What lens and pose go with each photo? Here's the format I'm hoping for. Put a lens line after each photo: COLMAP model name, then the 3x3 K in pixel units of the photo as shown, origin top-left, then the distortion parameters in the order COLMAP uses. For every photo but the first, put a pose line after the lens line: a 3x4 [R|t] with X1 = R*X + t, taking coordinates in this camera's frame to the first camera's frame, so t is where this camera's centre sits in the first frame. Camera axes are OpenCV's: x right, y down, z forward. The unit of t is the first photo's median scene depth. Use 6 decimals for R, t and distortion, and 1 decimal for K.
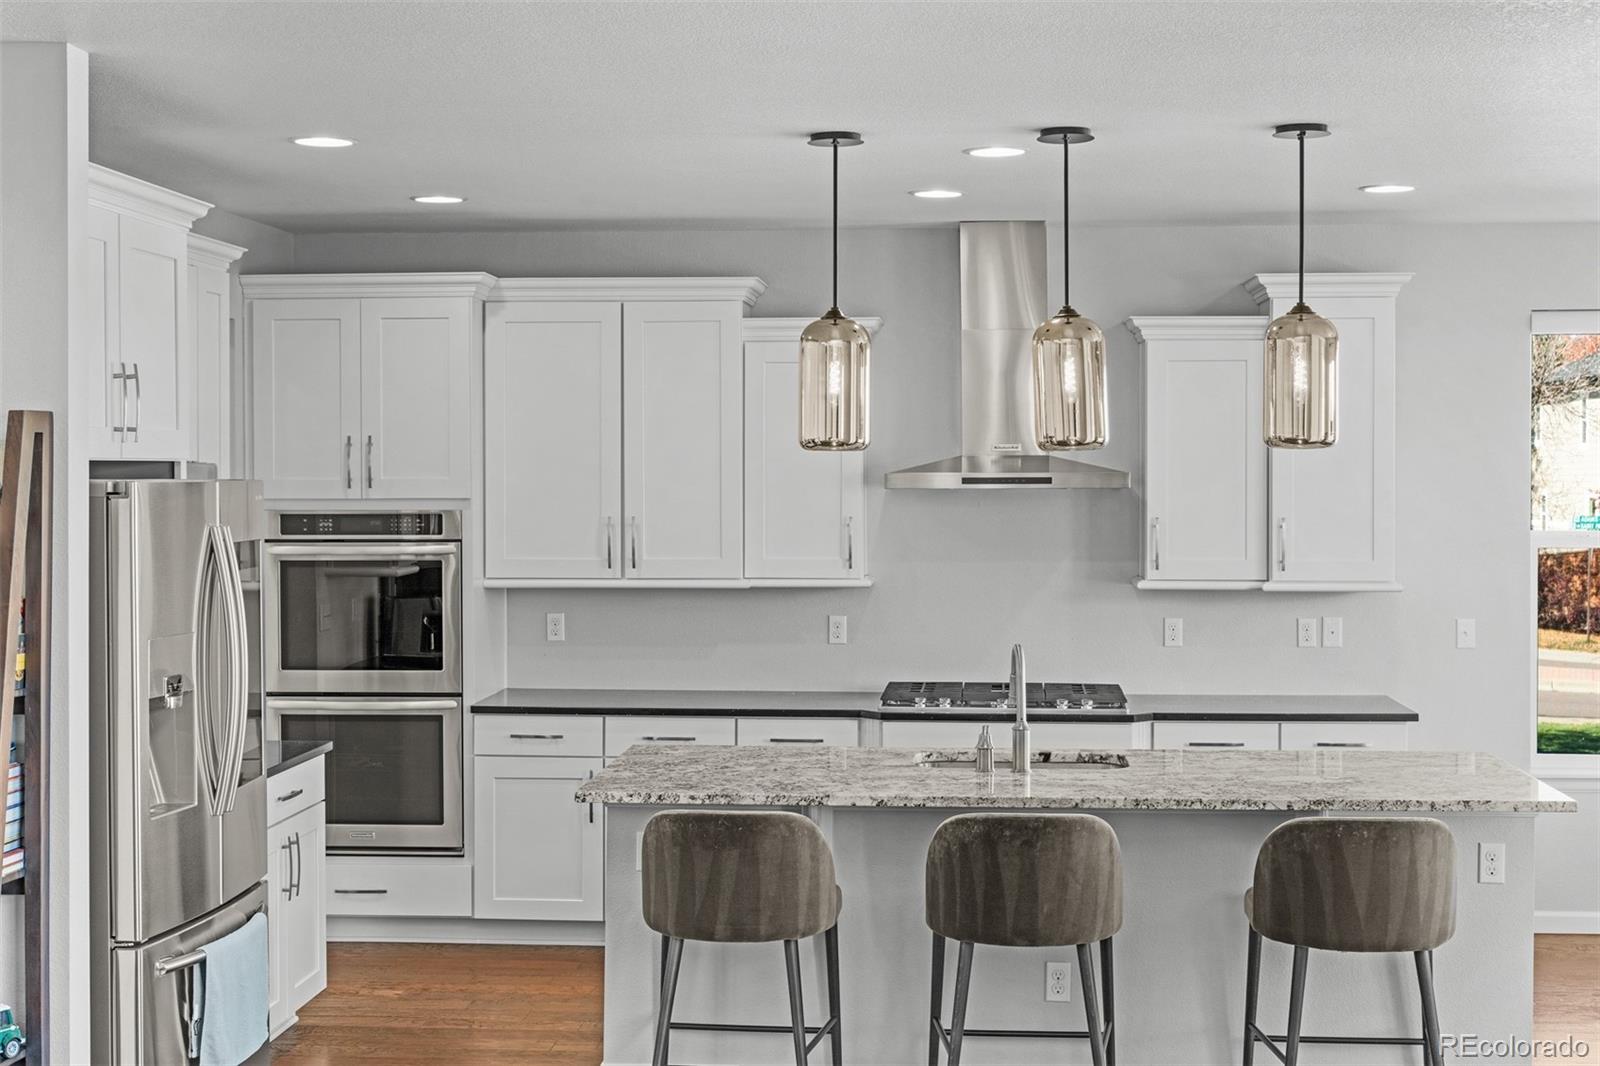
lens RADIAL K [[2322.7, 0, 801.8], [0, 2322.7, 523.1], [0, 0, 1]] dist [-0.009113, 0.000000]
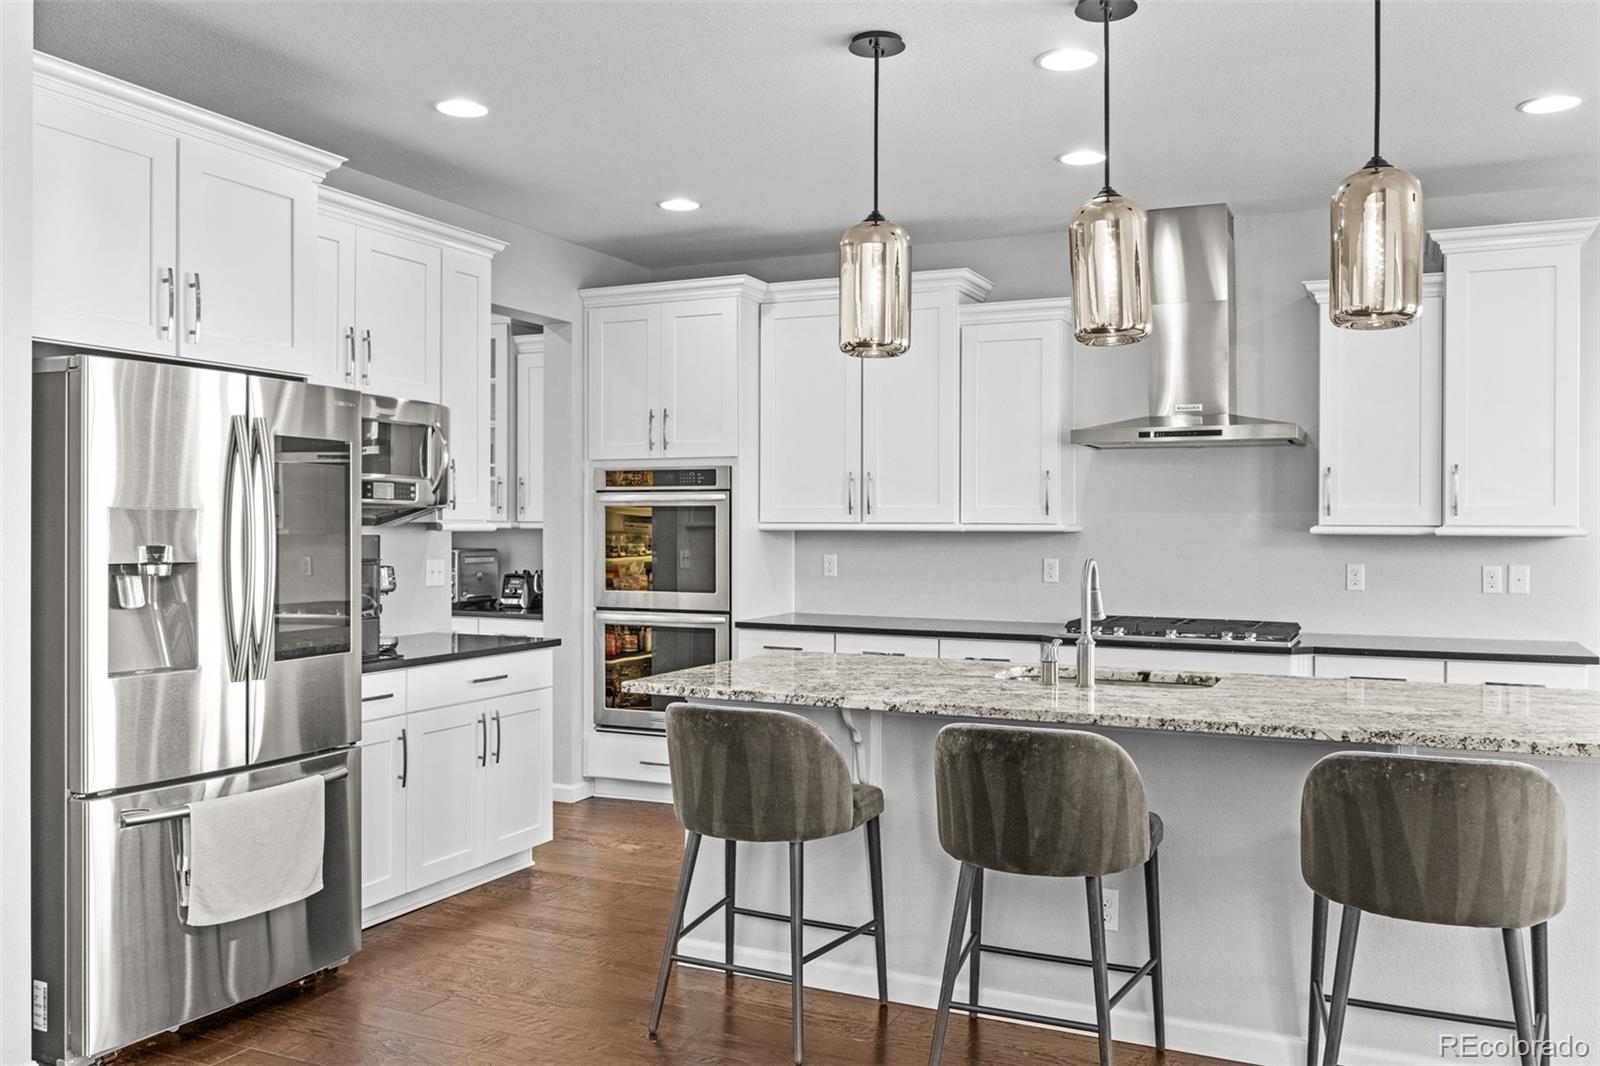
lens RADIAL K [[1313.8, 0, 791.1], [0, 1313.8, 542.7], [0, 0, 1]] dist [-0.010762, -0.004376]
pose [[0.934535, 0.009593, -0.355742, 0.166713], [-0.013700, 0.999865, -0.009027, 0.050772], [0.355607, 0.013309, 0.934541, 0.419547]]
